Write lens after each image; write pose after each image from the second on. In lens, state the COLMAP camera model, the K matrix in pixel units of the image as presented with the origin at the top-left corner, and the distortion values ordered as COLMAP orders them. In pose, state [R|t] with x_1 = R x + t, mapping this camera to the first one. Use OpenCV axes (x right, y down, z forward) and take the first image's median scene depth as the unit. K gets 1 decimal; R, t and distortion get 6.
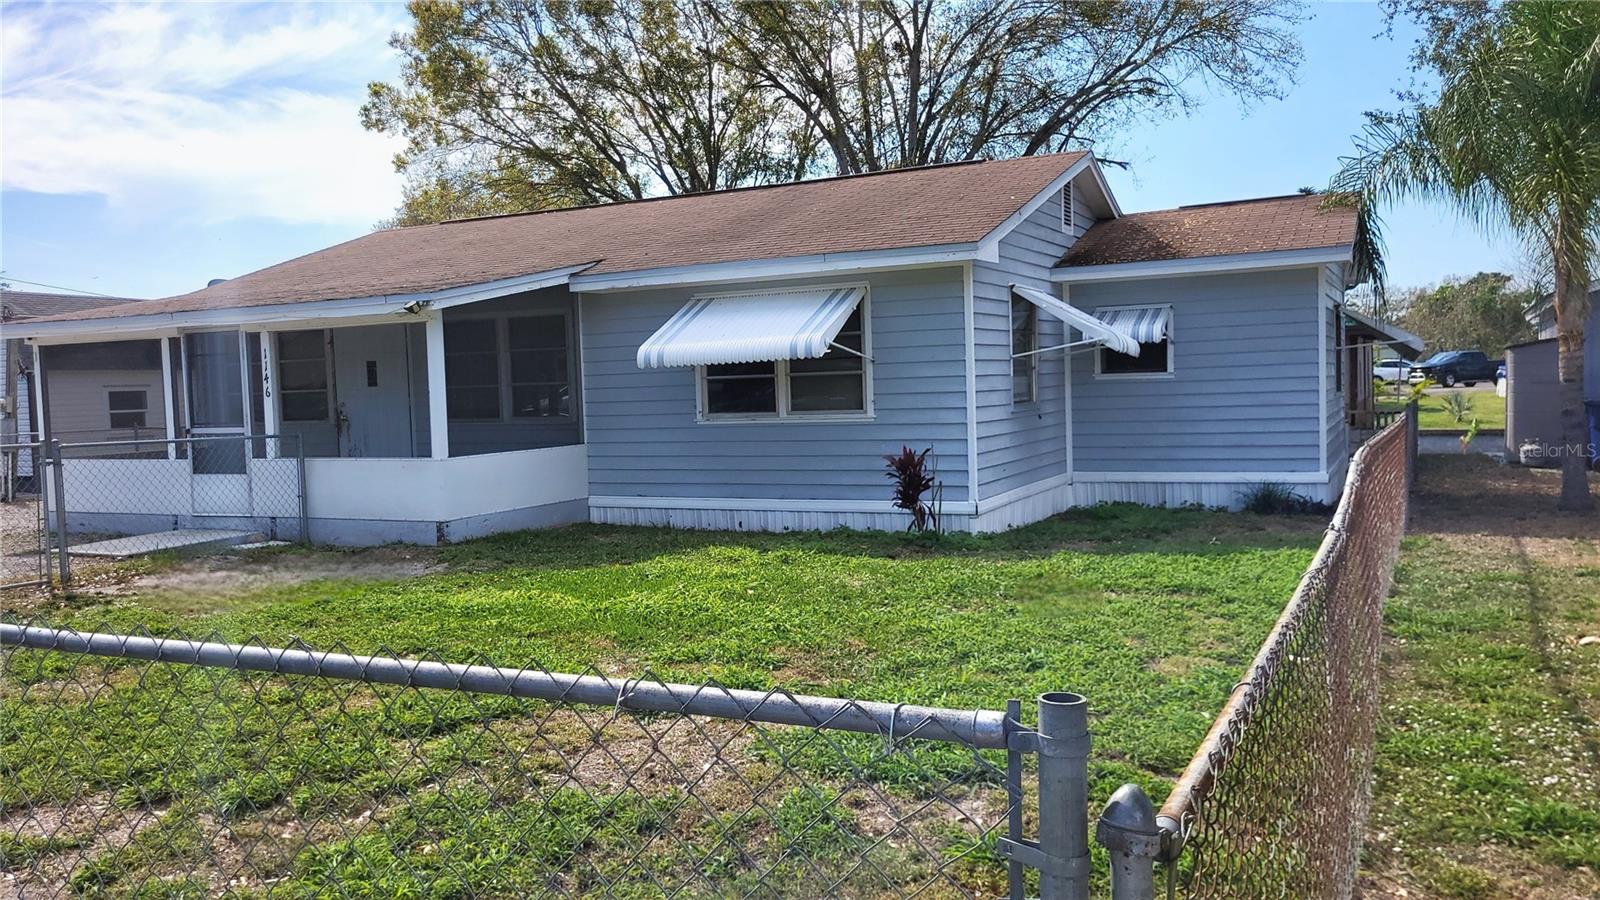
lens RADIAL K [[1235.8, 0, 800.0], [0, 1235.8, 450.0], [0, 0, 1]] dist [0.003346, 0.001945]
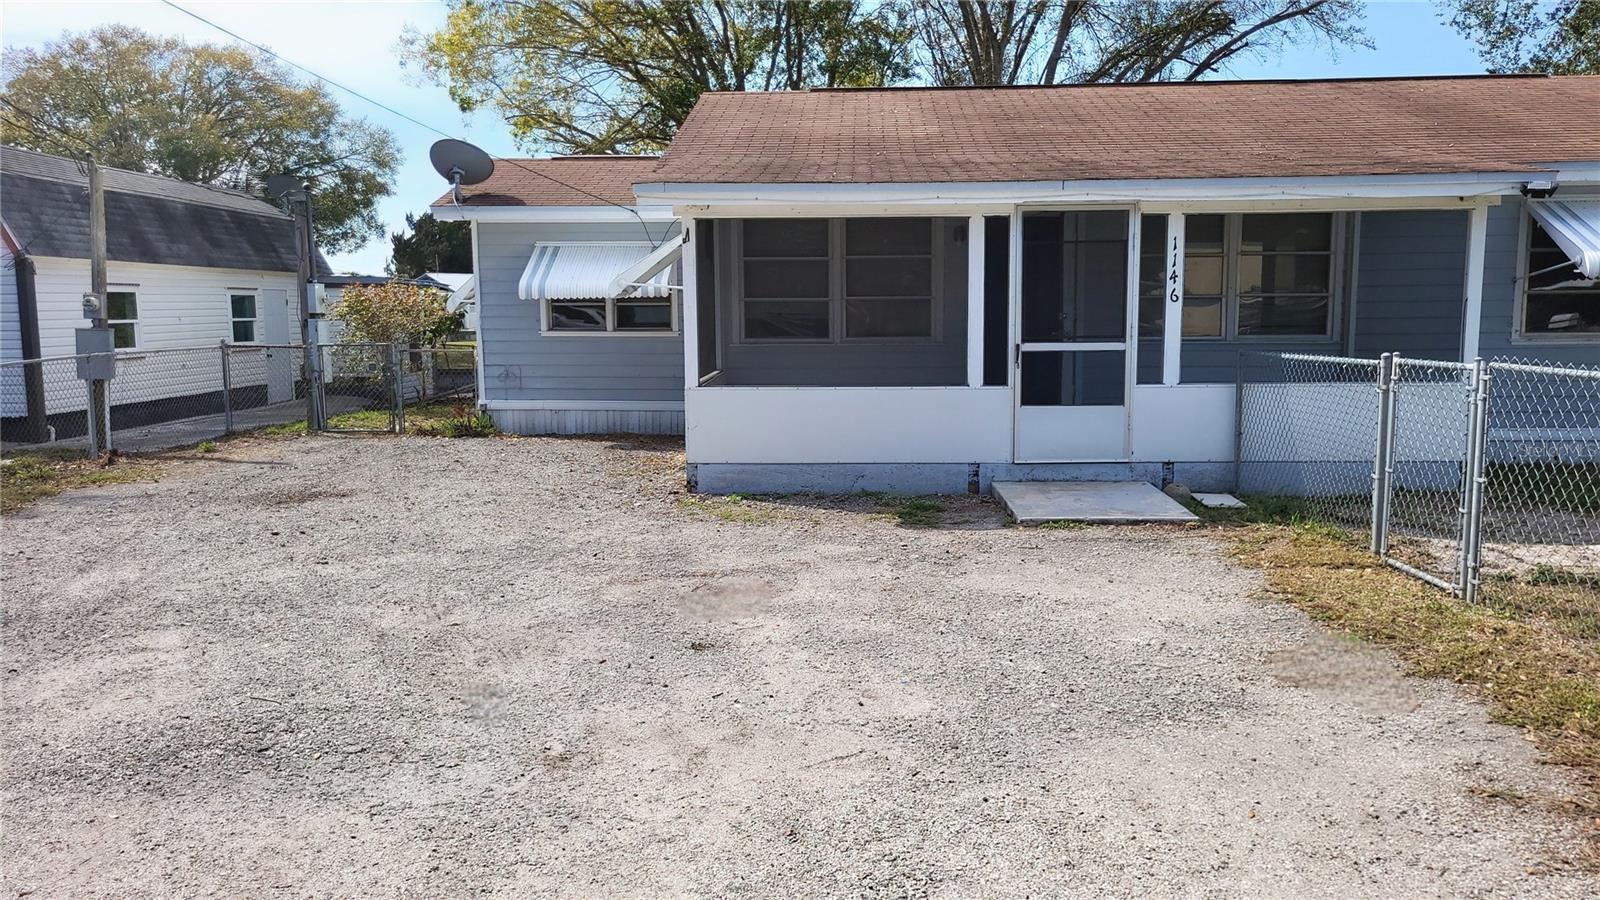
lens RADIAL K [[1235.8, 0, 800.0], [0, 1235.8, 450.0], [0, 0, 1]] dist [0.003346, 0.001945]
pose [[0.911460, -0.023370, 0.410725, -0.924446], [0.003253, 0.998763, 0.049611, 0.008542], [-0.411377, -0.043882, 0.910408, 0.393151]]
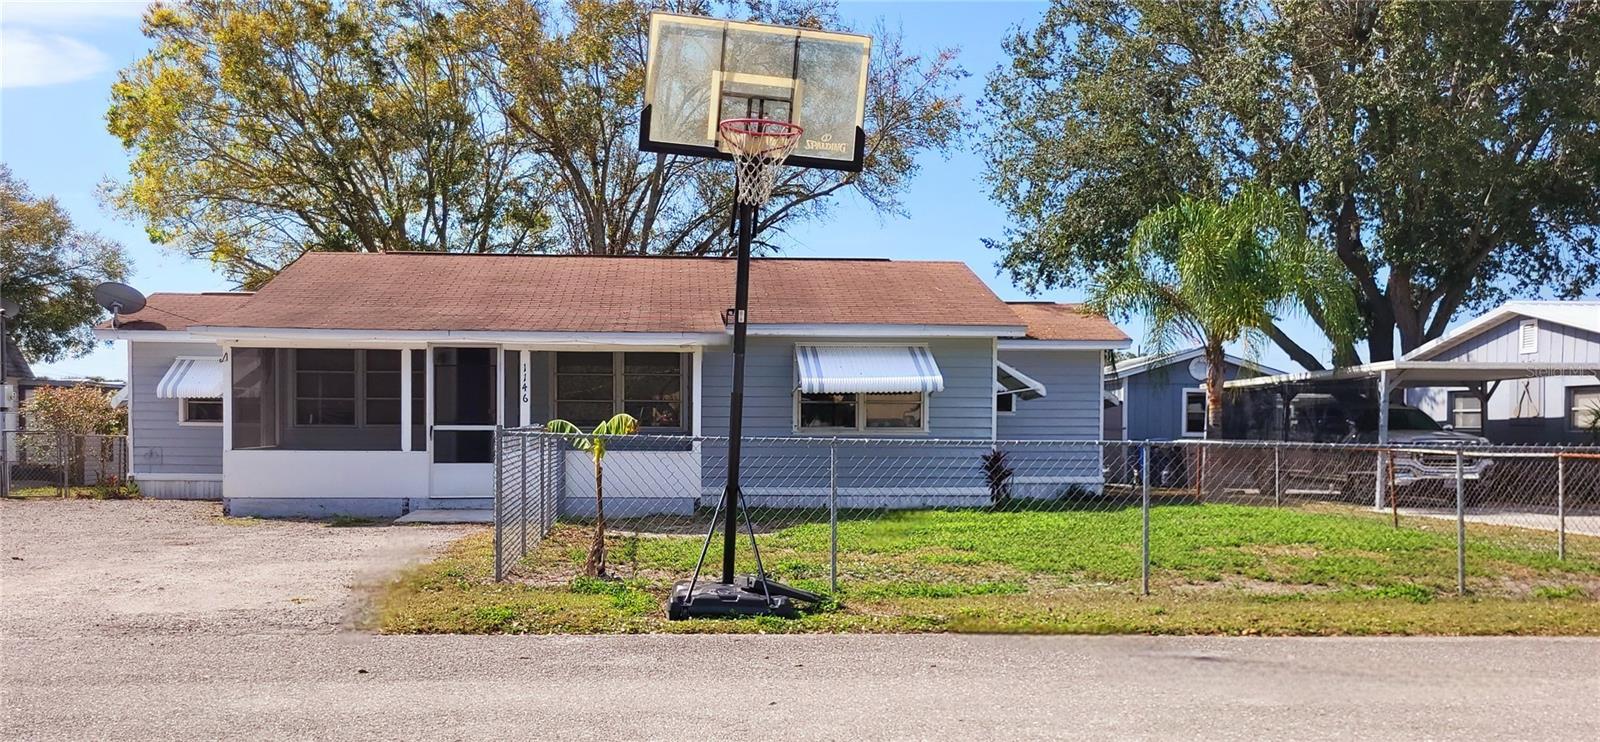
lens RADIAL K [[1344.2, 0, 801.4], [0, 1344.2, 432.4], [0, 0, 1]] dist [0.000032, -0.002691]
pose [[0.850583, 0.030997, 0.524926, -0.888428], [-0.000291, 0.998289, -0.058478, 0.066944], [-0.525841, 0.049587, 0.849136, -0.311693]]
